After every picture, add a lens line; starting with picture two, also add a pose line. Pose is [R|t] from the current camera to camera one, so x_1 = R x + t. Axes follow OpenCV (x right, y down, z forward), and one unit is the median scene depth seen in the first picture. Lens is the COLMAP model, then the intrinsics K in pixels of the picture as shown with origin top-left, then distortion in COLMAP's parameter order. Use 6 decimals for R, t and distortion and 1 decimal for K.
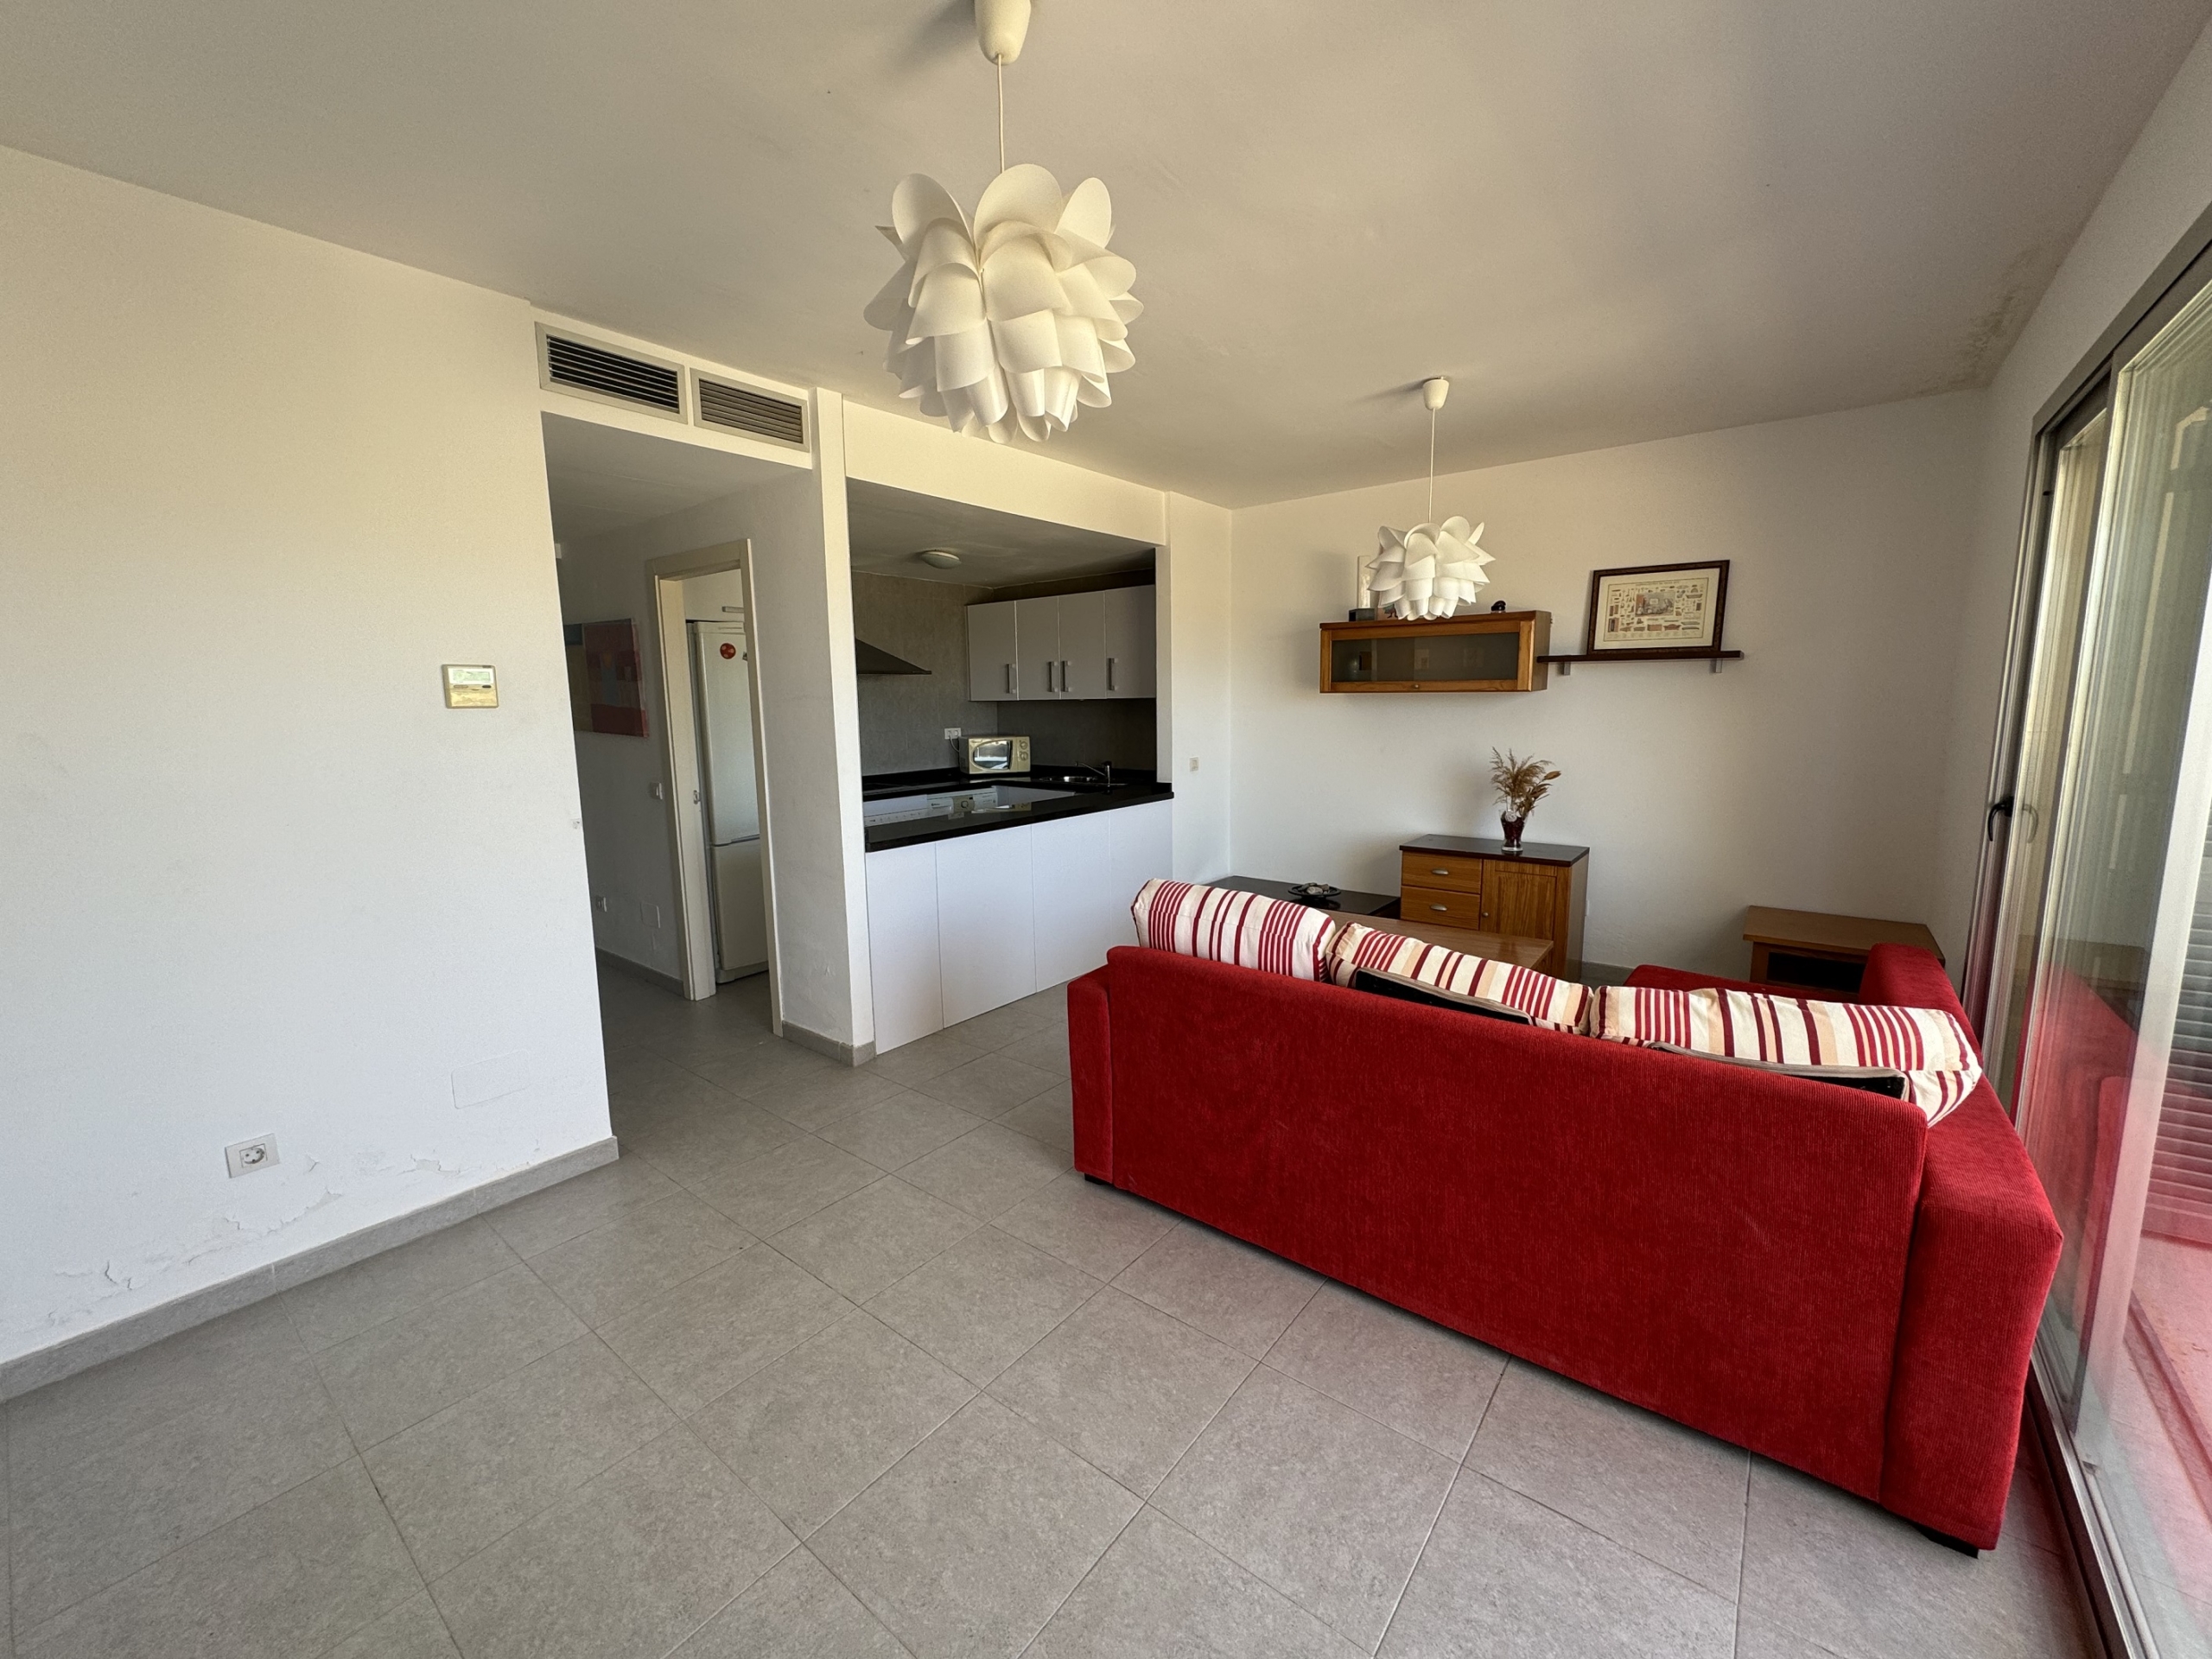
lens RADIAL K [[881.5, 0, 1107.4], [0, 881.5, 823.9], [0, 0, 1]] dist [-0.000263, -0.000025]
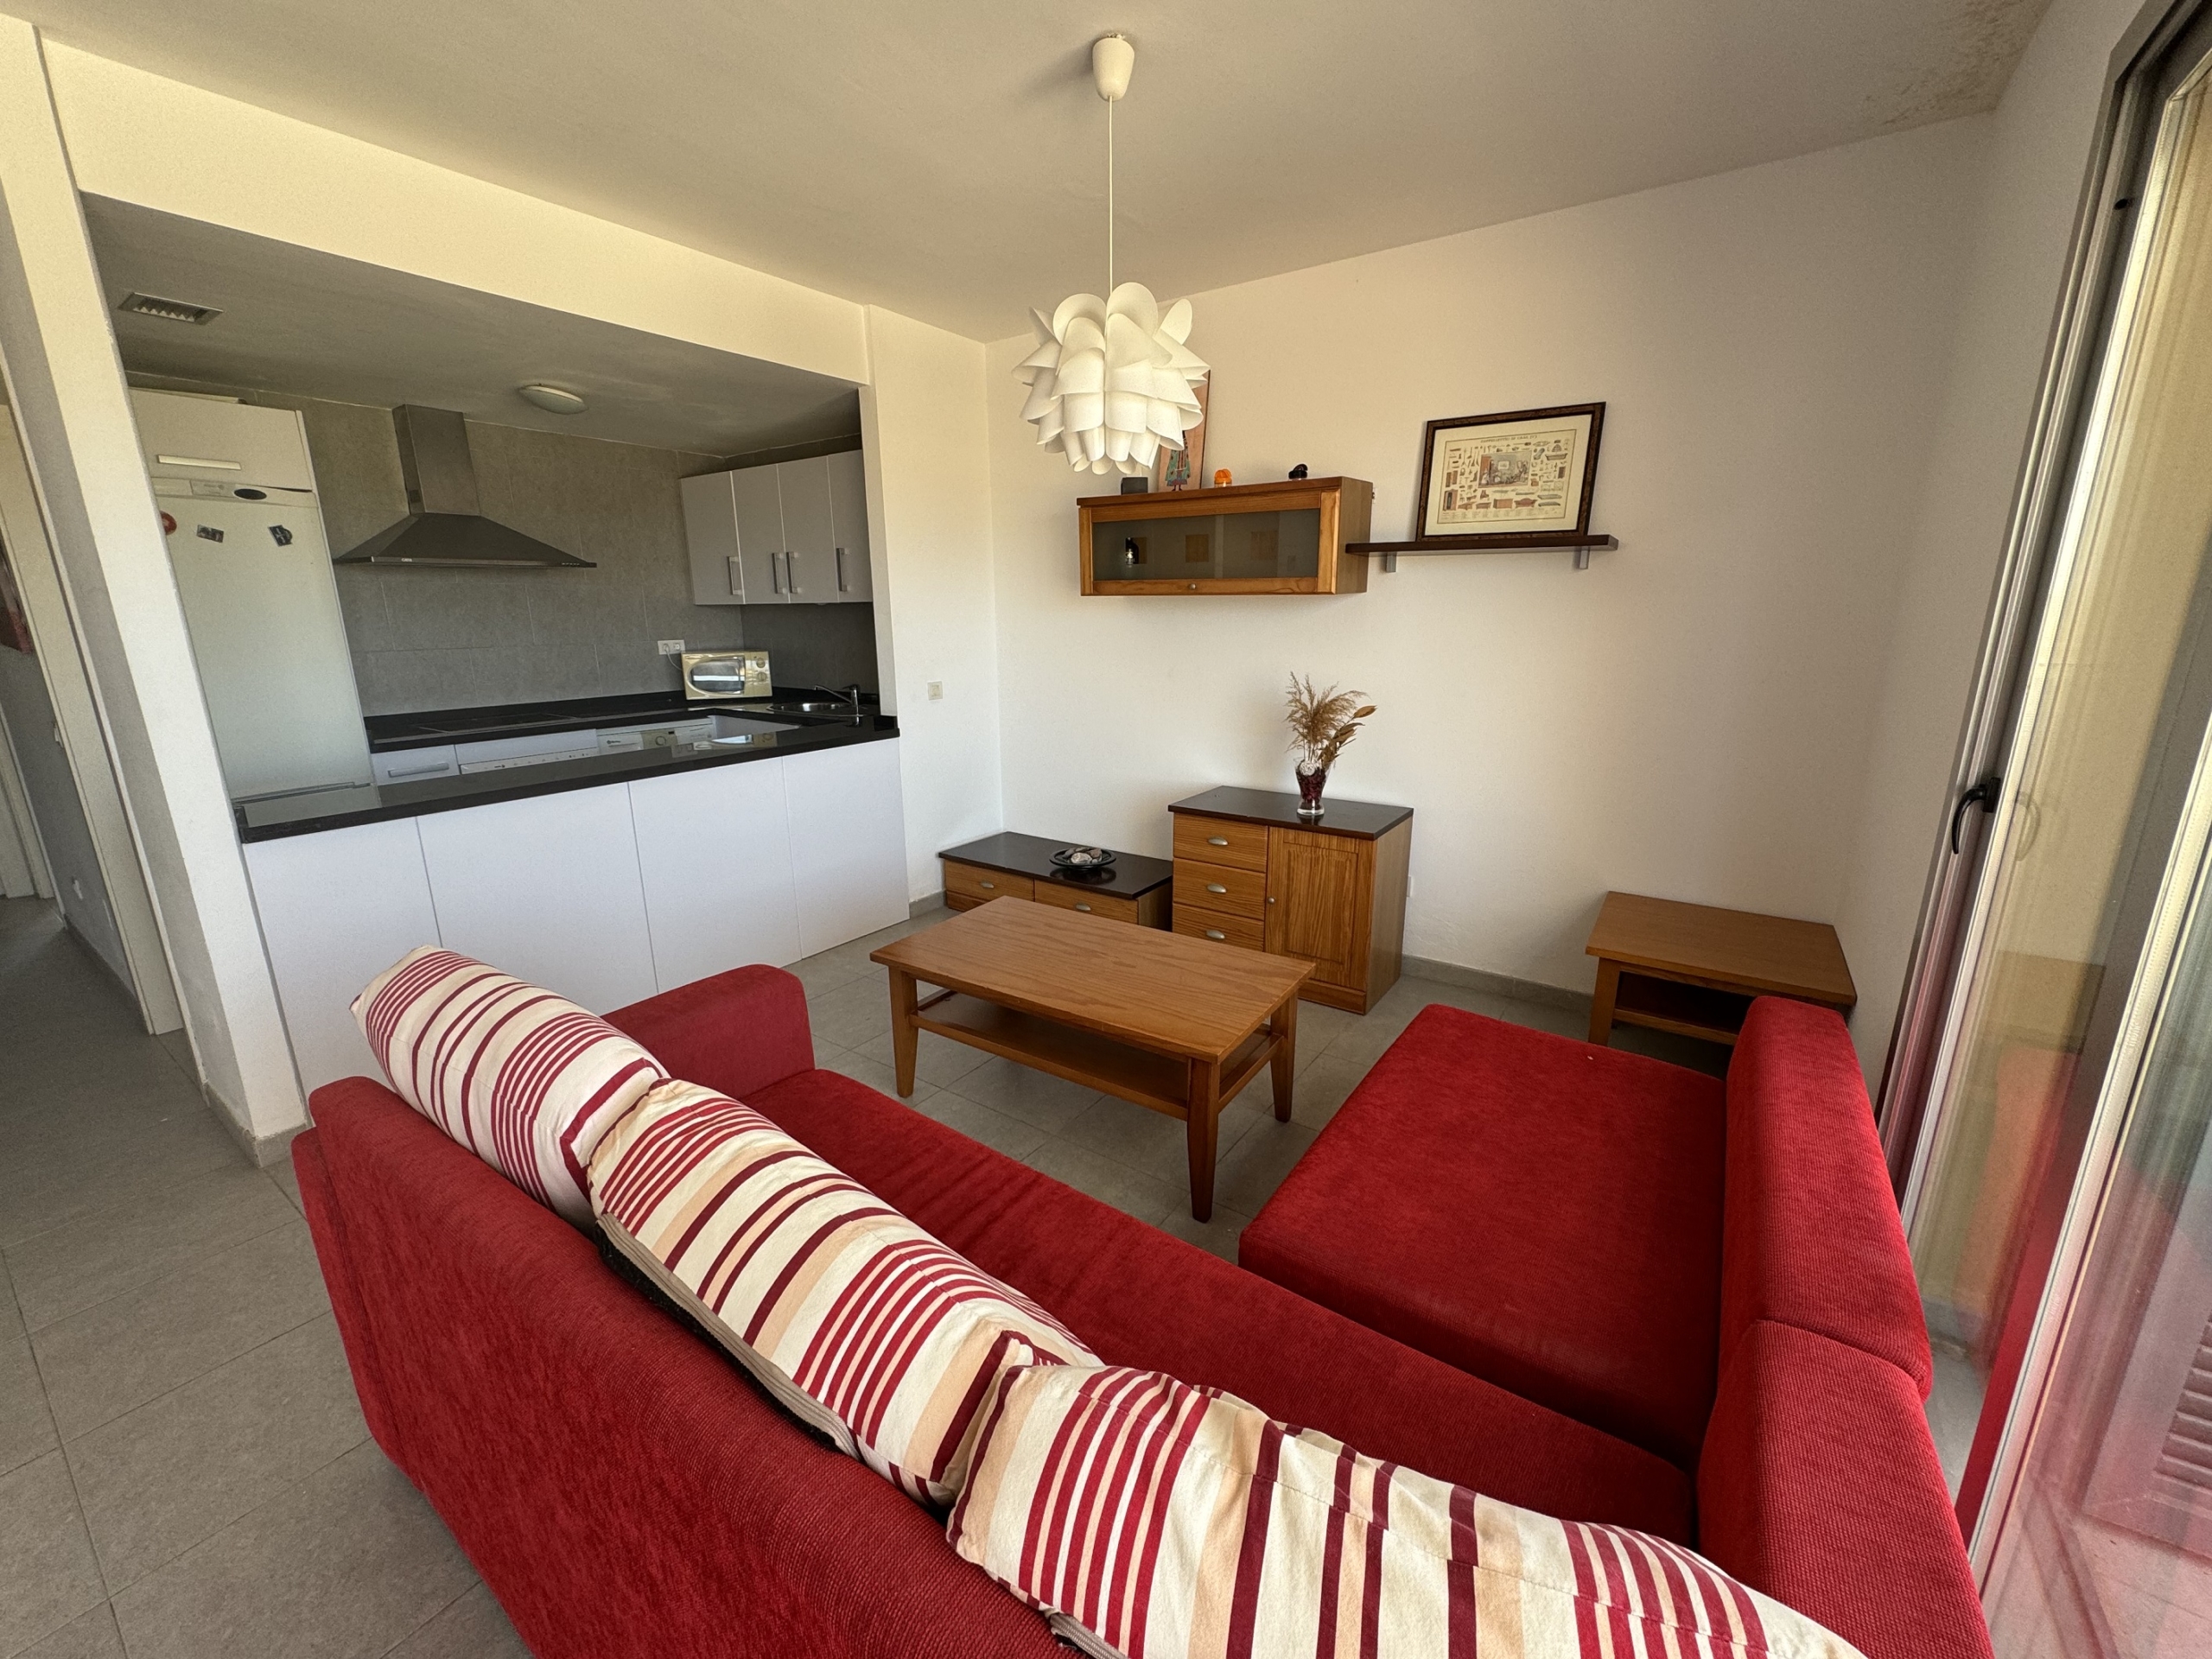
lens RADIAL K [[881.5, 0, 1107.4], [0, 881.5, 823.9], [0, 0, 1]] dist [-0.000263, -0.000025]
pose [[0.998178, -0.007226, 0.059908, 0.248192], [0.001279, 0.995115, 0.098711, -0.035018], [-0.060329, -0.098454, 0.993311, 0.277507]]
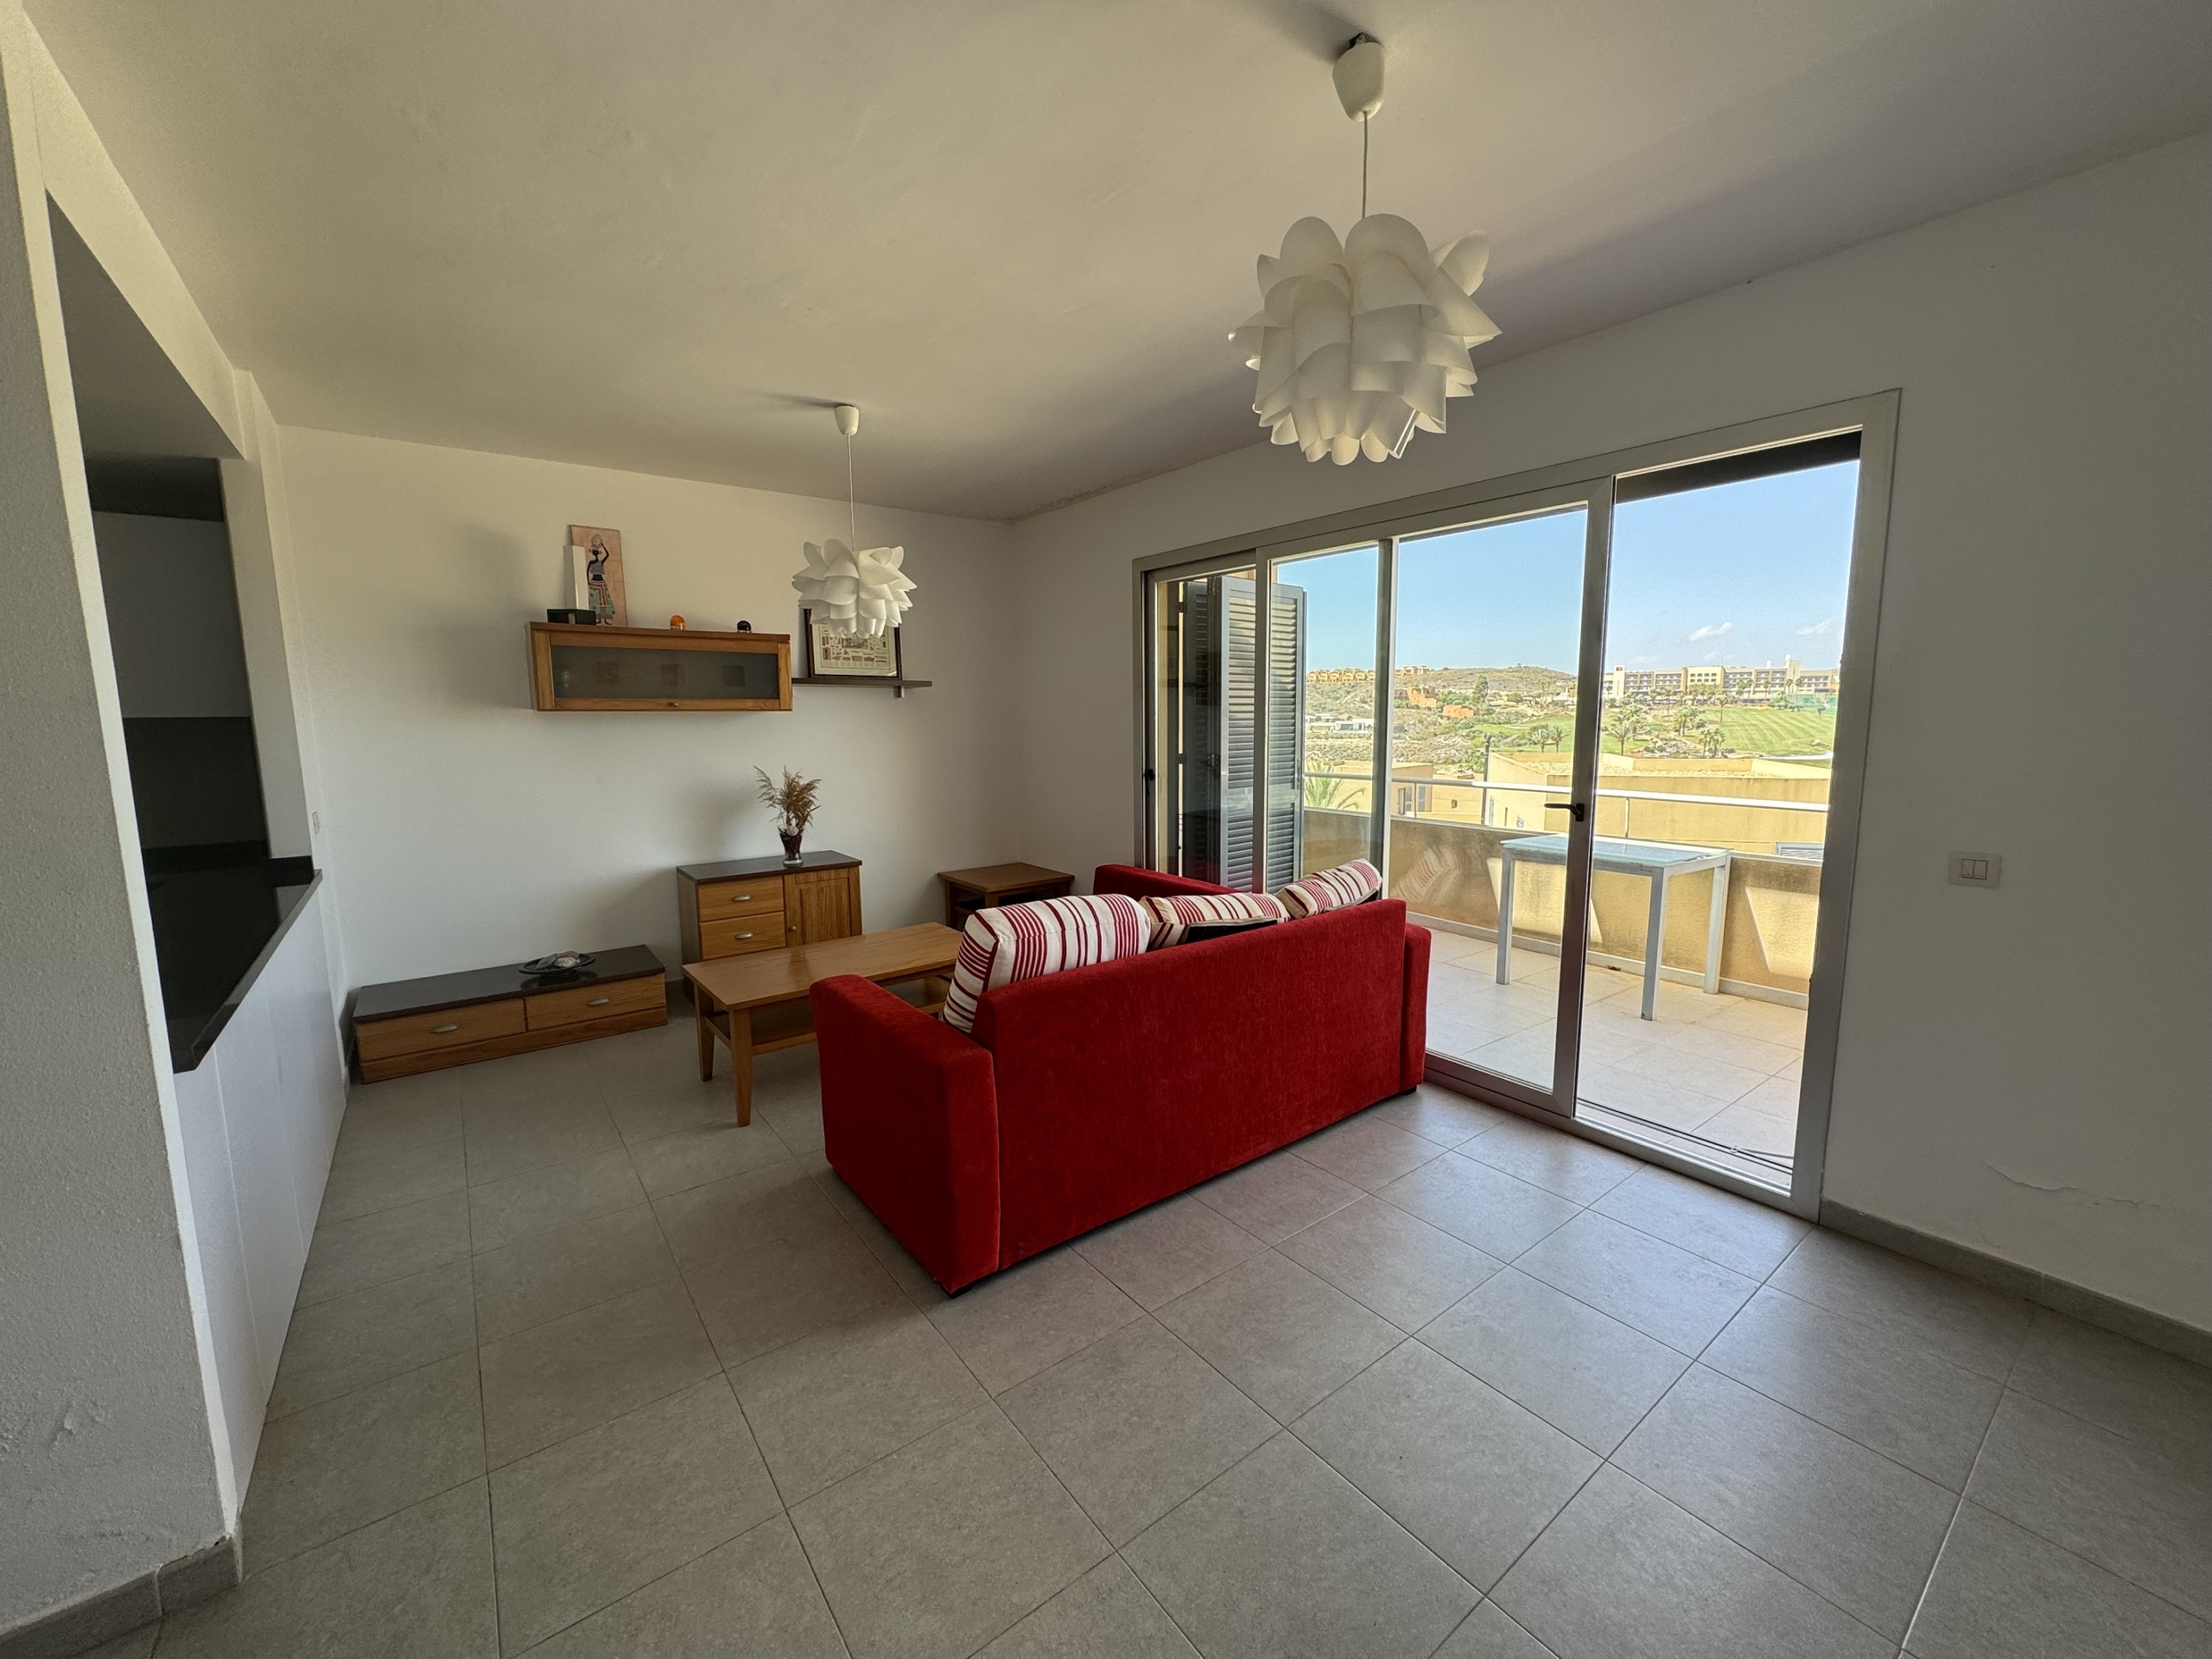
lens RADIAL K [[881.5, 0, 1107.4], [0, 881.5, 823.9], [0, 0, 1]] dist [-0.000263, -0.000025]
pose [[0.250312, -0.111120, 0.961767, -0.448249], [0.143456, 0.986683, 0.076662, -0.042890], [-0.957478, 0.118782, 0.262920, 0.372539]]
